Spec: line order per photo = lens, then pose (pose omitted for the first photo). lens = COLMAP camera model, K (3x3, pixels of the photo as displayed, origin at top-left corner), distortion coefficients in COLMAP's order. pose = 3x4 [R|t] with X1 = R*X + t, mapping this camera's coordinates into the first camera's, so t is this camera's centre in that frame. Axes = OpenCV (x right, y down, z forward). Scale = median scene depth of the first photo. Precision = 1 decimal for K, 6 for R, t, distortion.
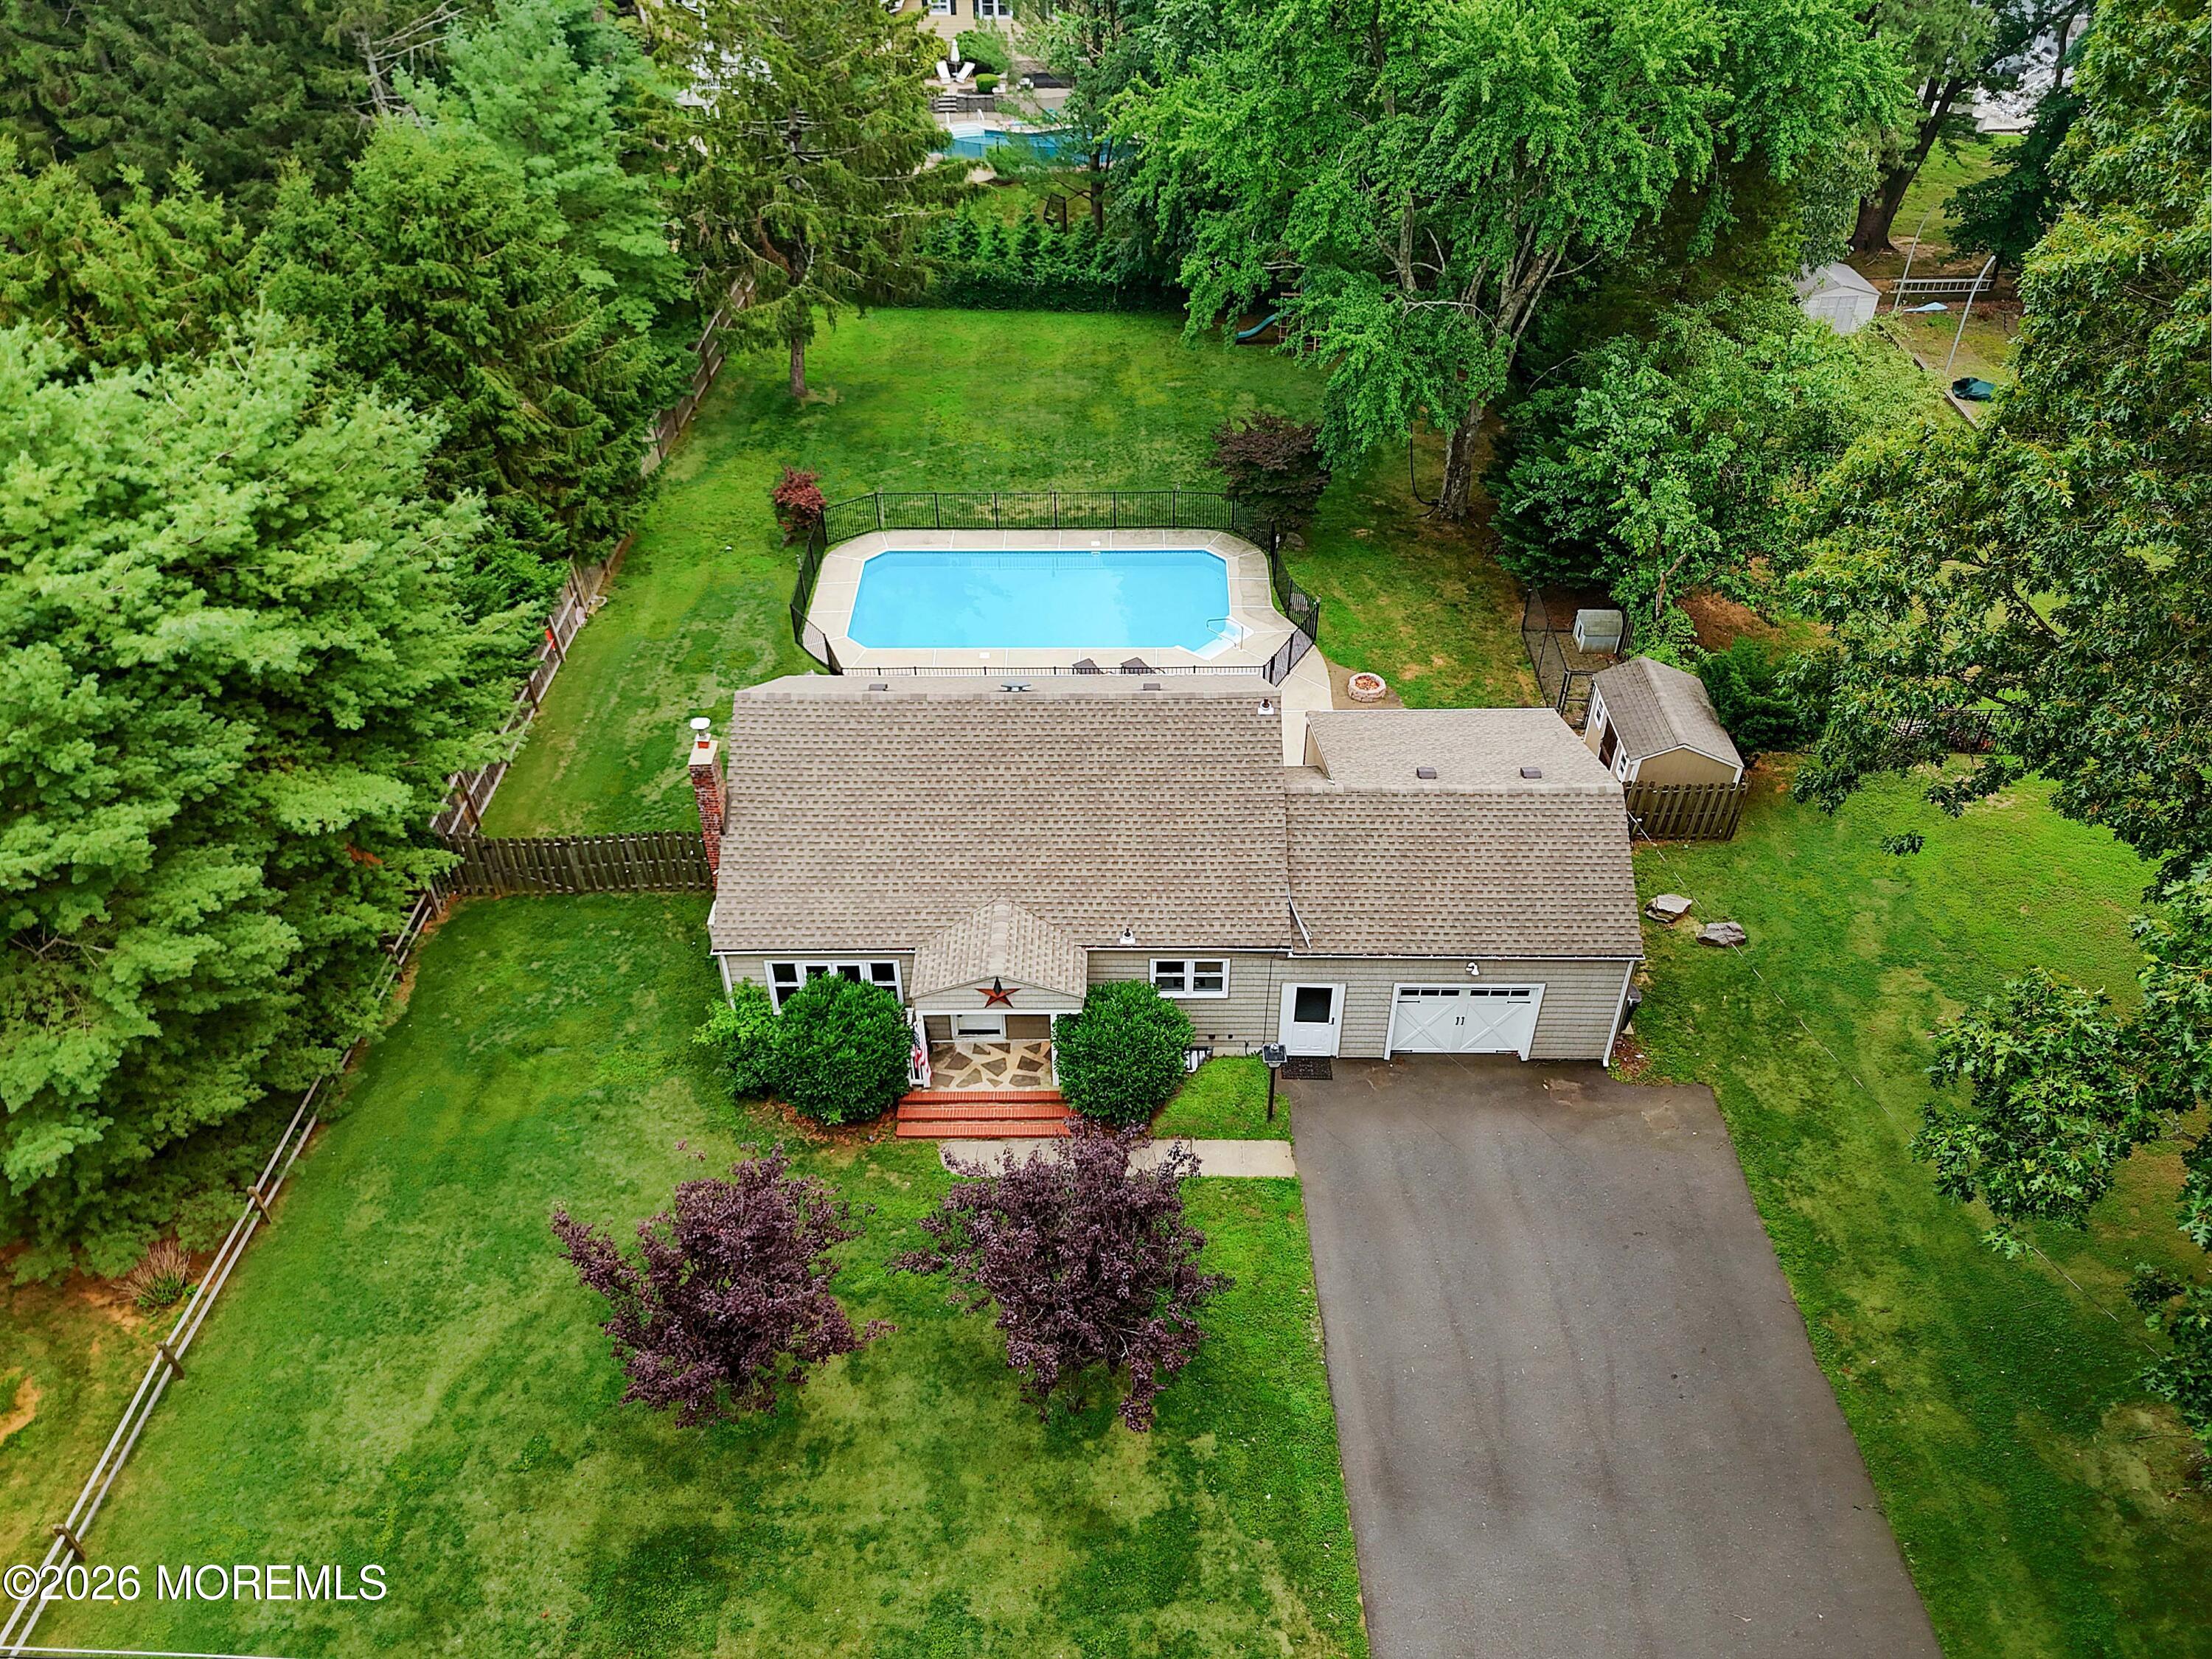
lens RADIAL K [[1658.0, 0, 1106.0], [0, 1658.0, 829.5], [0, 0, 1]] dist [0.053930, -0.032856]
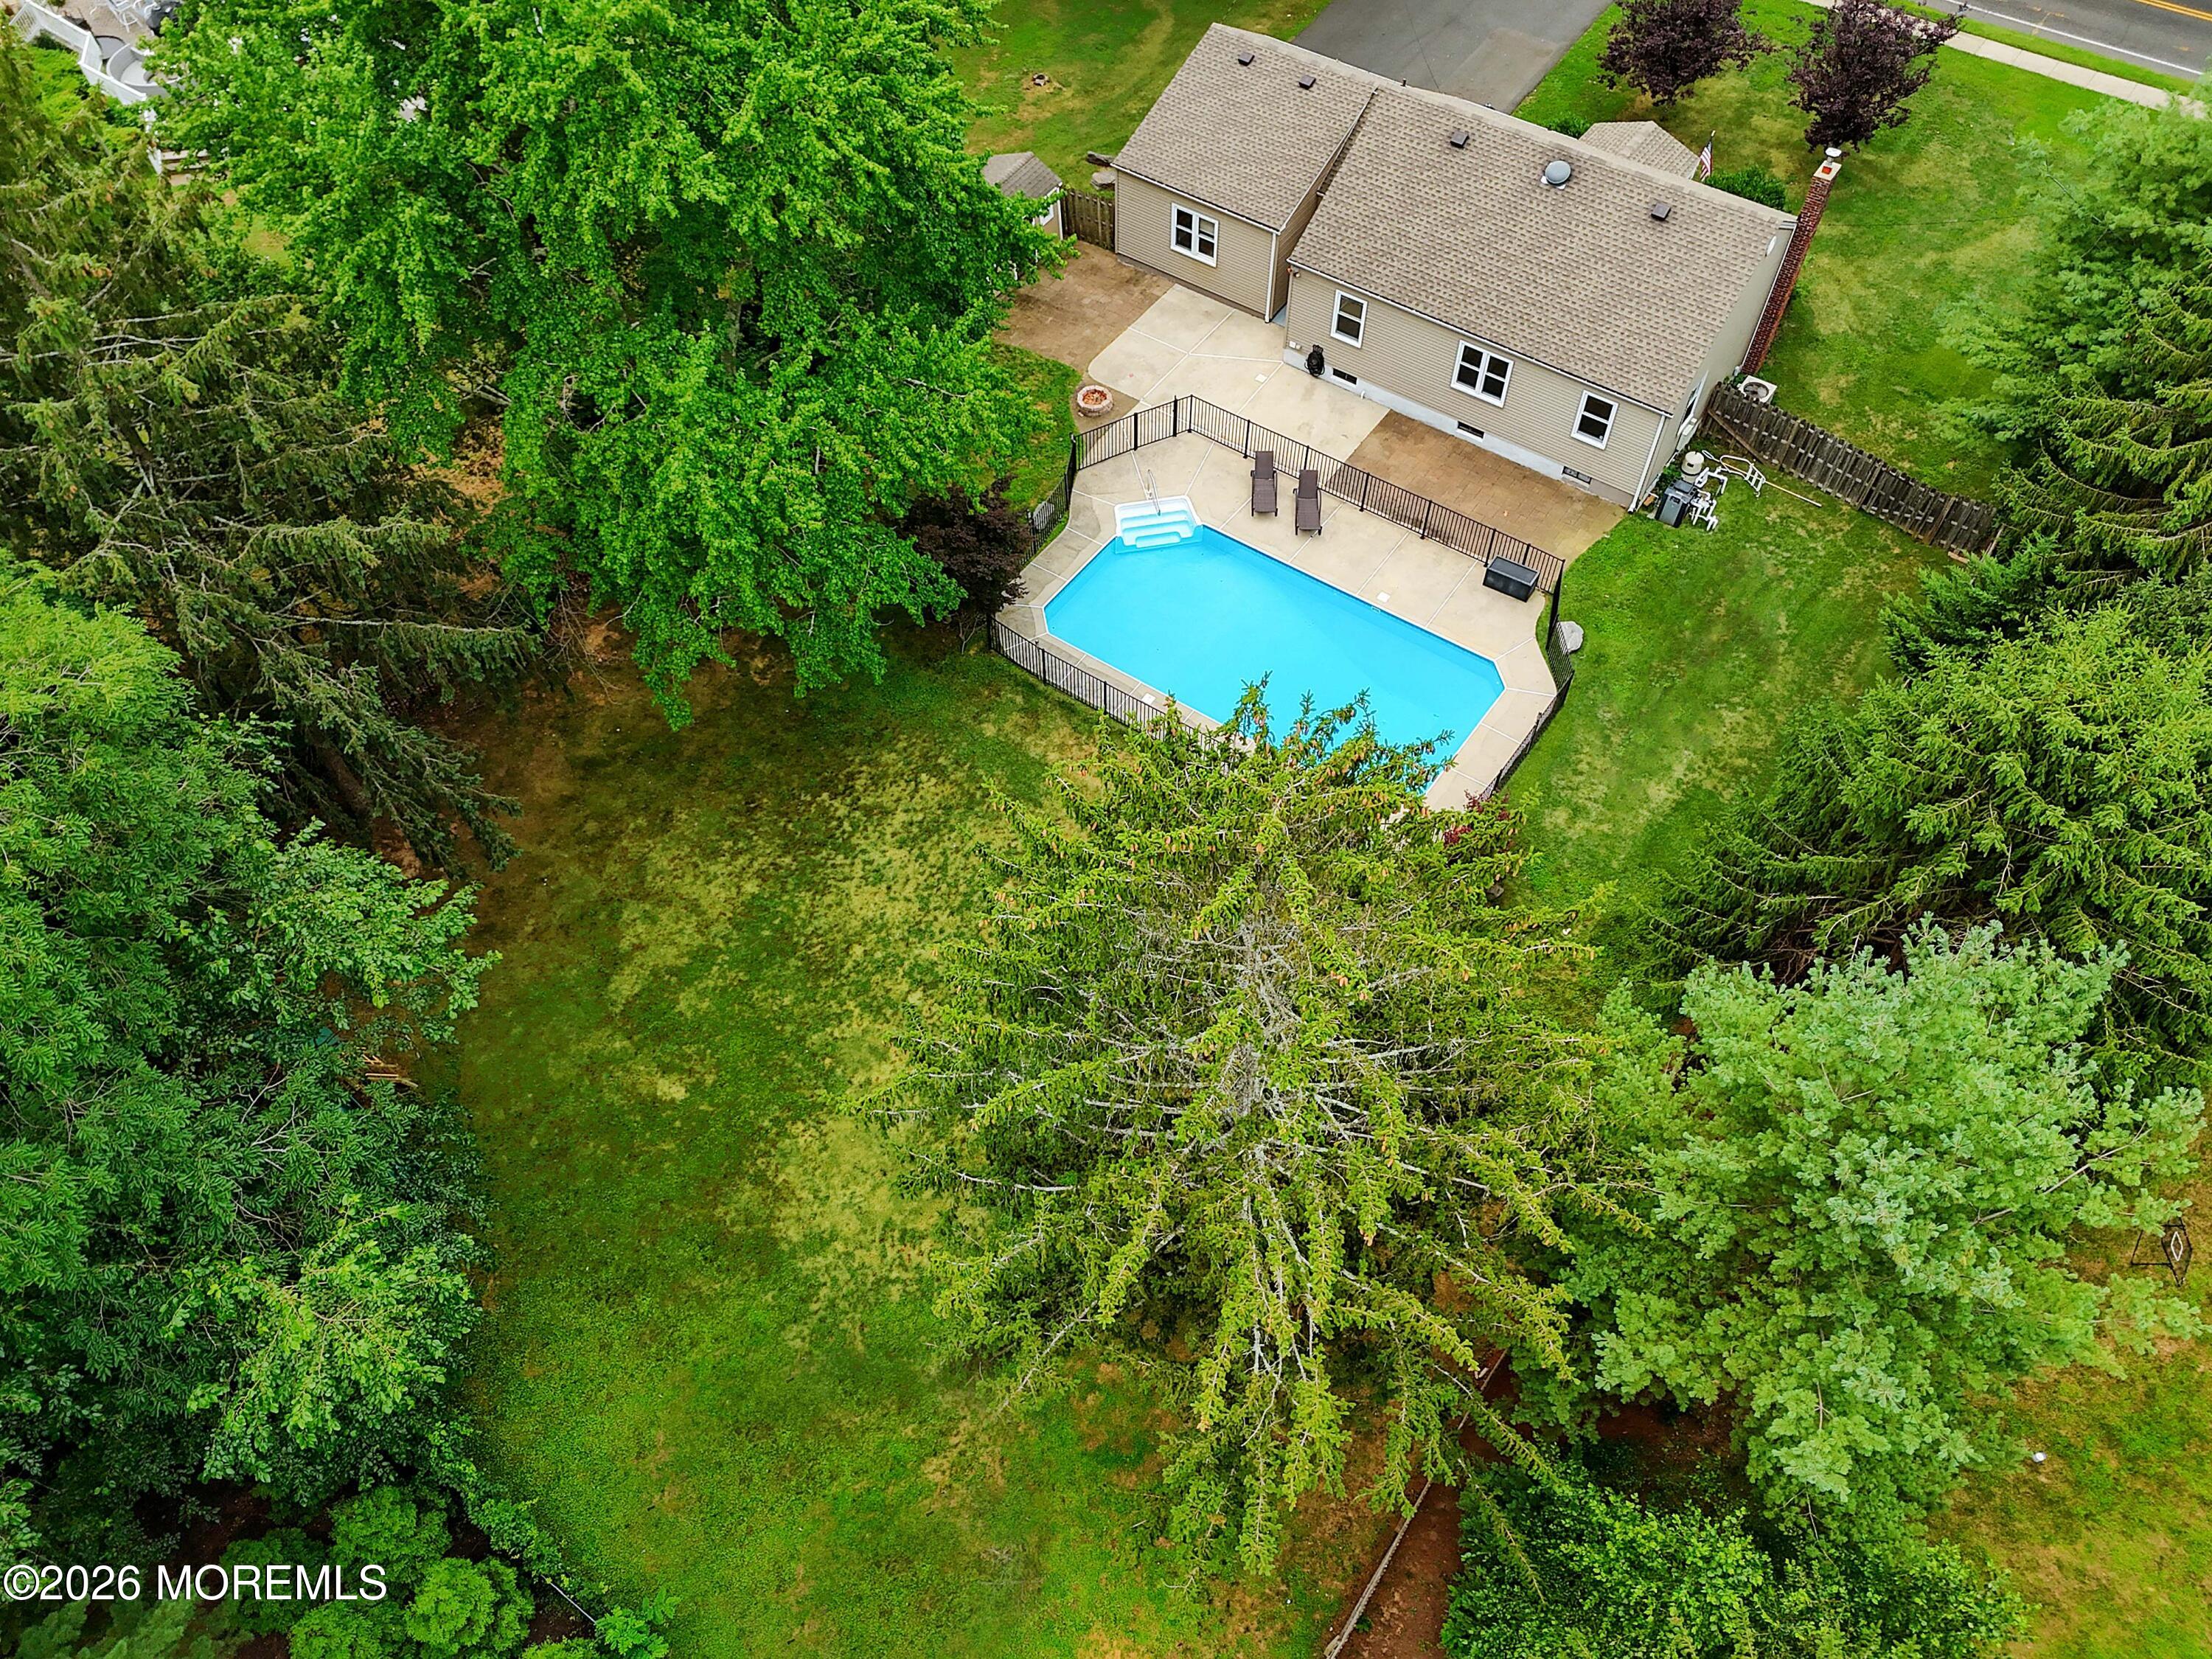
lens RADIAL K [[1658.0, 0, 1106.0], [0, 1658.0, 829.5], [0, 0, 1]] dist [0.053930, -0.032856]
pose [[-0.826263, -0.441660, 0.349607, -0.455856], [0.369355, 0.043790, 0.928256, -1.420676], [-0.425283, 0.896113, 0.126947, 1.503058]]
